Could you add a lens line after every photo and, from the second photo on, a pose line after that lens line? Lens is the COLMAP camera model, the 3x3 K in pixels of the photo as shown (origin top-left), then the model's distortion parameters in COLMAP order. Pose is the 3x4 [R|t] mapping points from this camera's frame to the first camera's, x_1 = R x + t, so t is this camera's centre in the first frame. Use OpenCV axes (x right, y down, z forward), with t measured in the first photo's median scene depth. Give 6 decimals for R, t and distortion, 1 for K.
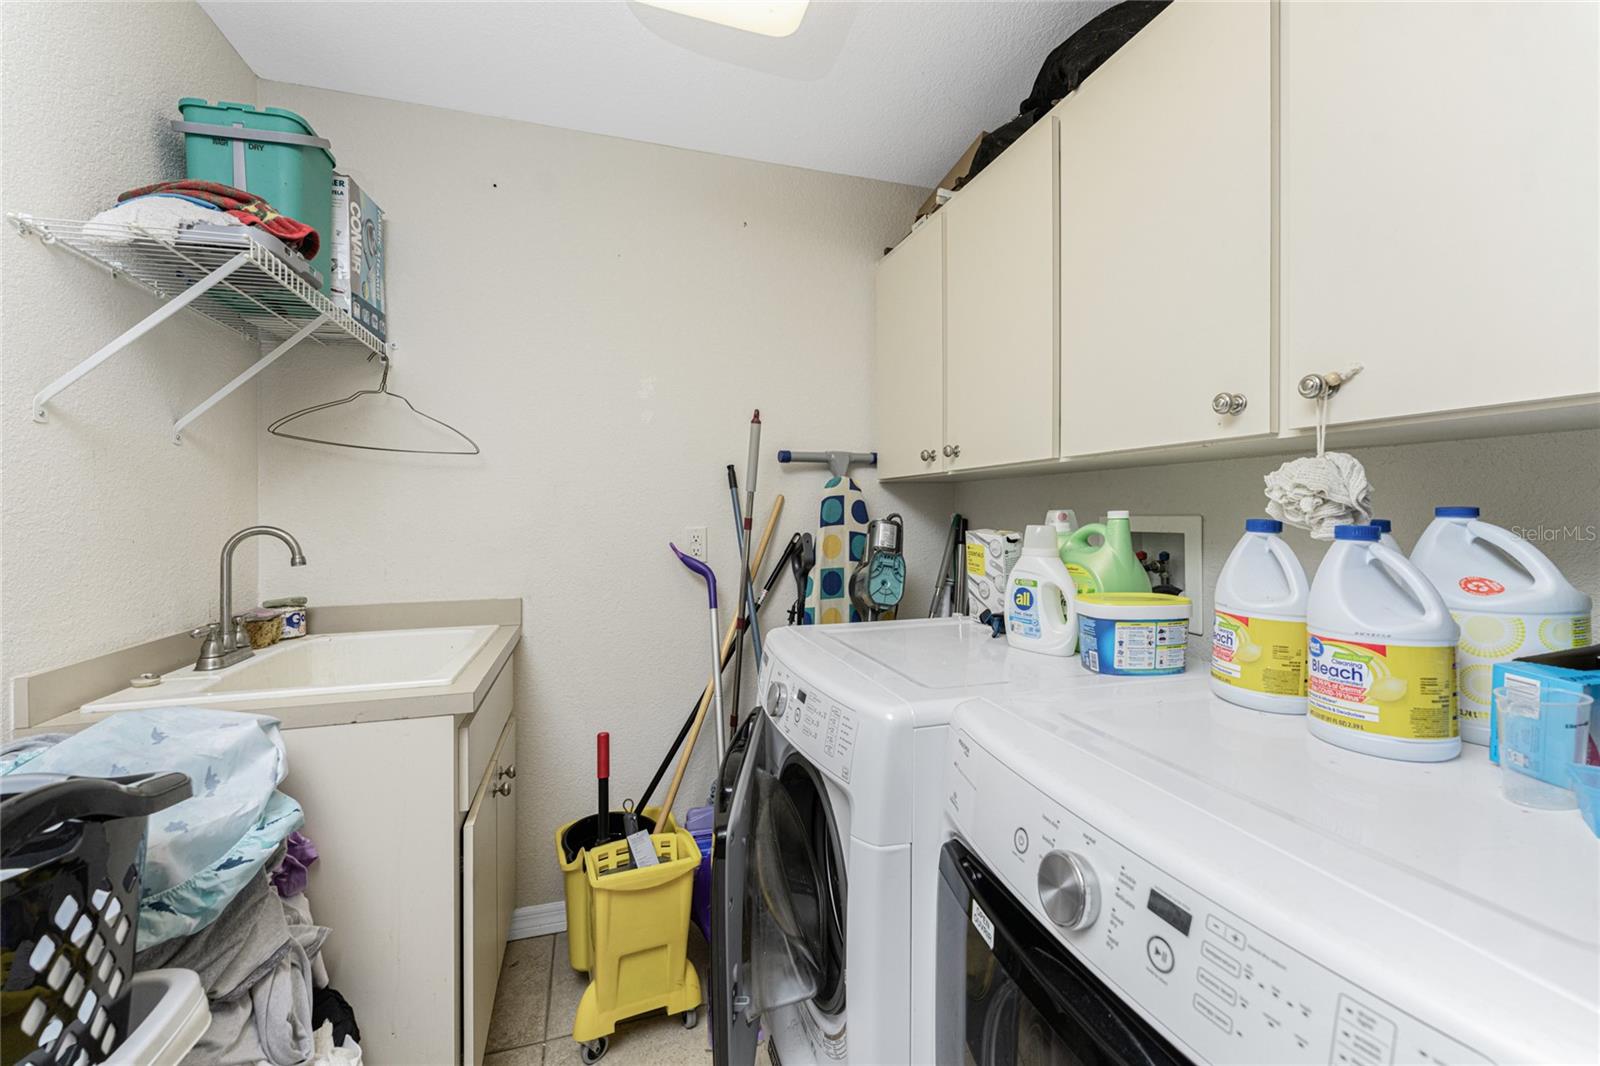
lens RADIAL K [[650.0, 0, 803.3], [0, 650.0, 513.1], [0, 0, 1]] dist [-0.000726, -0.000004]
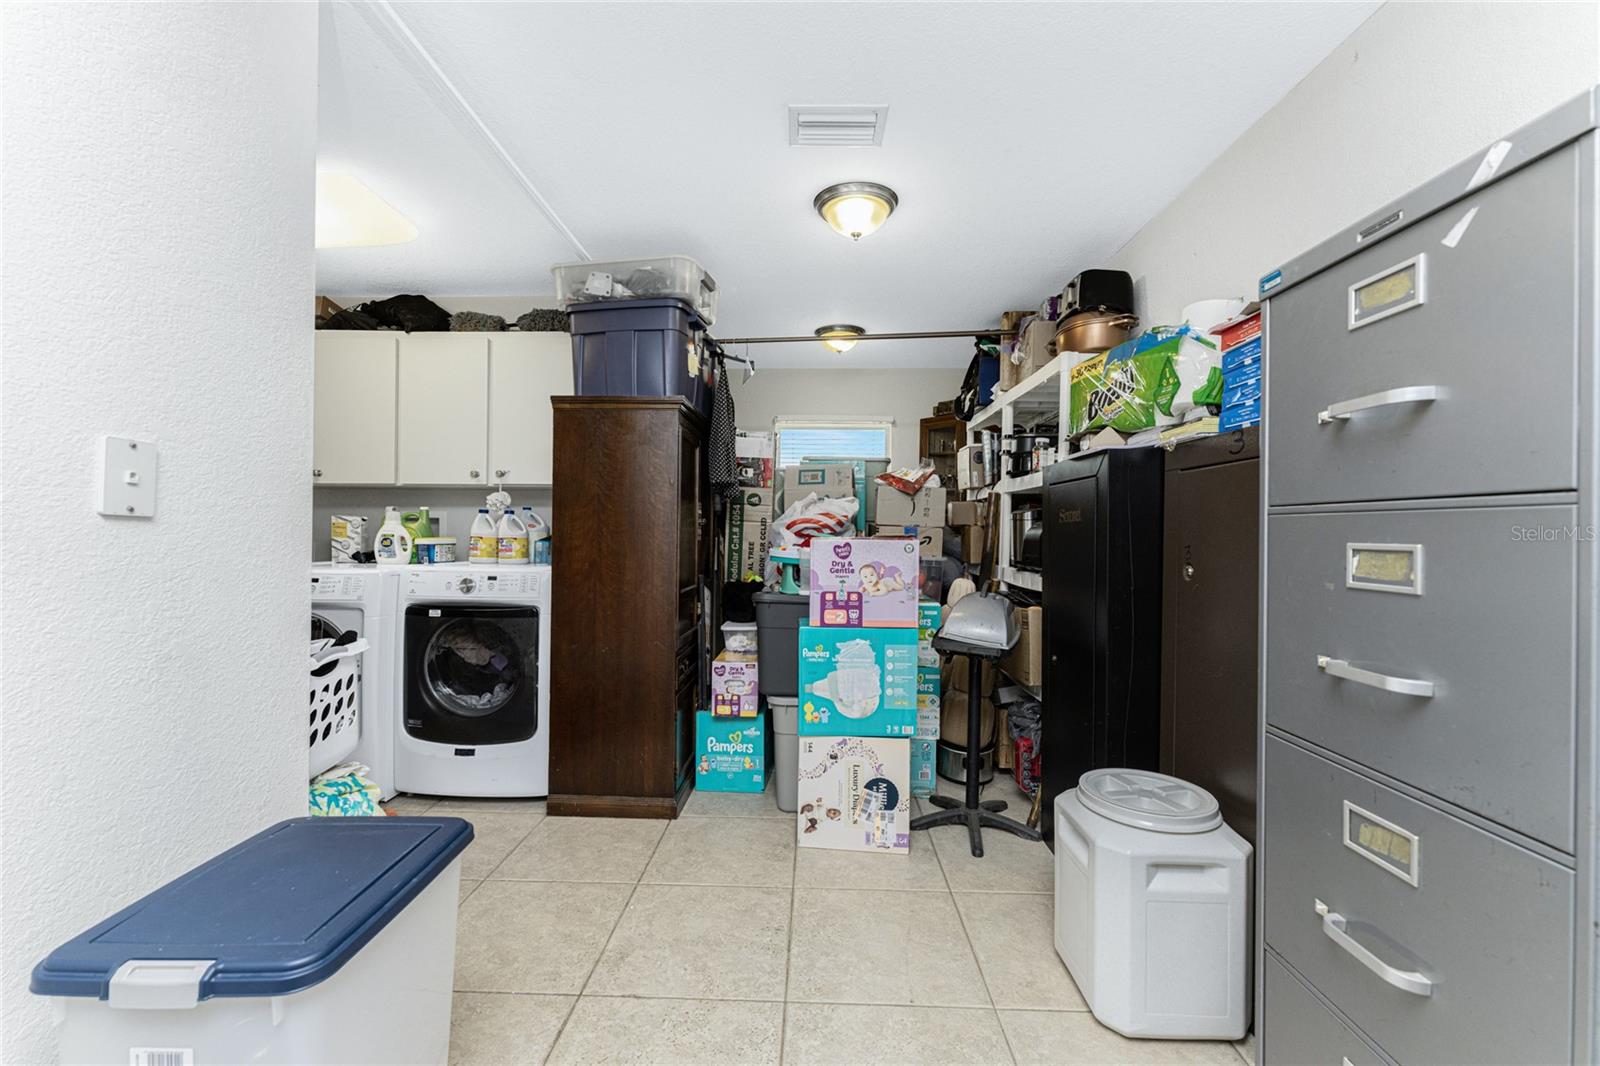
lens RADIAL K [[644.1, 0, 800.0], [0, 644.1, 533.0], [0, 0, 1]] dist [-0.000881, 0.000097]
pose [[0.333064, 0.004631, 0.942893, -1.630099], [-0.005878, 0.999979, -0.002835, 0.113412], [-0.942886, -0.004598, 0.333085, -1.427514]]
